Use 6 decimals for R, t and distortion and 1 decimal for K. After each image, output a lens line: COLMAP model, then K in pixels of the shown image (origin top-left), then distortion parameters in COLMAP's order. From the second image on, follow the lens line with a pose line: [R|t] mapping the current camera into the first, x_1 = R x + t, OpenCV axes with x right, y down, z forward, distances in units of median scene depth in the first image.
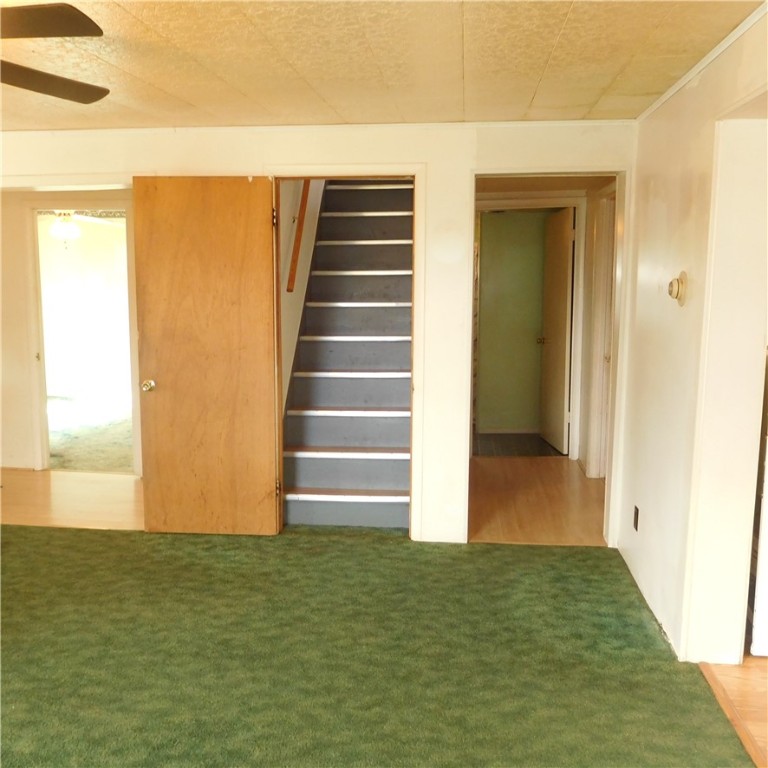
lens RADIAL K [[770.6, 0, 378.5], [0, 770.6, 383.2], [0, 0, 1]] dist [-0.007903, 0.000000]
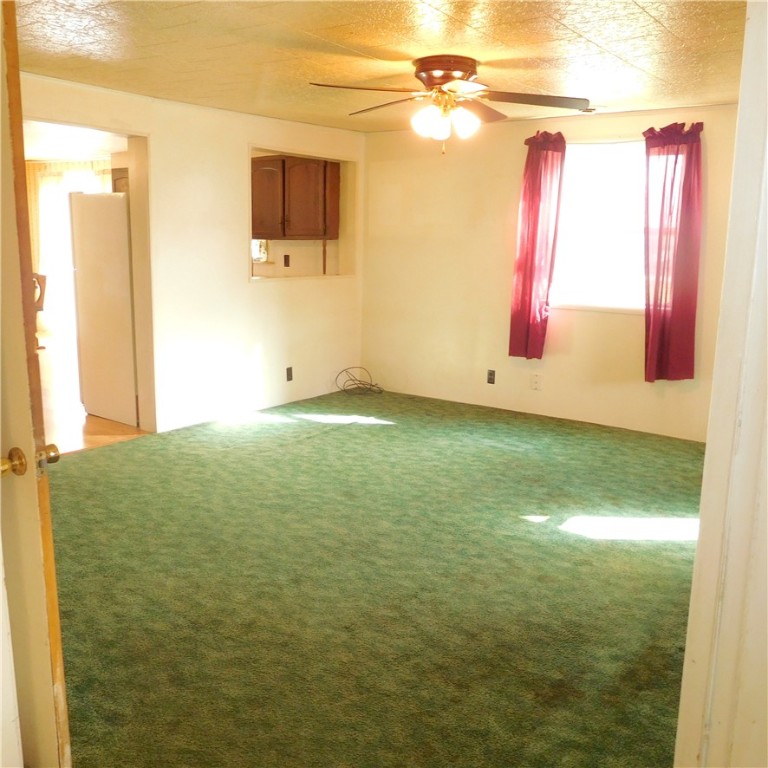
lens RADIAL K [[770.6, 0, 385.6], [0, 770.6, 384.4], [0, 0, 1]] dist [-0.007903, 0.000000]
pose [[-0.872089, -0.114416, 0.475783, -0.673260], [0.035354, 0.955009, 0.294462, -0.154385], [-0.488068, 0.273618, -0.828808, 1.269943]]
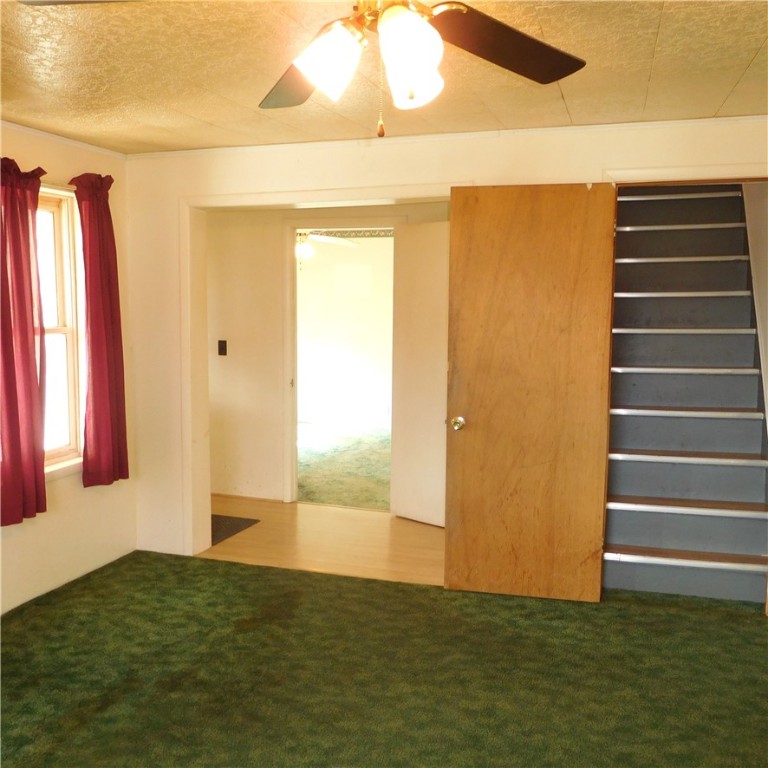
lens RADIAL K [[770.6, 0, 386.8], [0, 770.6, 385.9], [0, 0, 1]] dist [-0.007903, 0.000000]
pose [[0.984731, 0.017770, -0.173174, -0.229026], [-0.021329, 0.999597, -0.018710, -0.022012], [0.172772, 0.022118, 0.984713, 0.119915]]
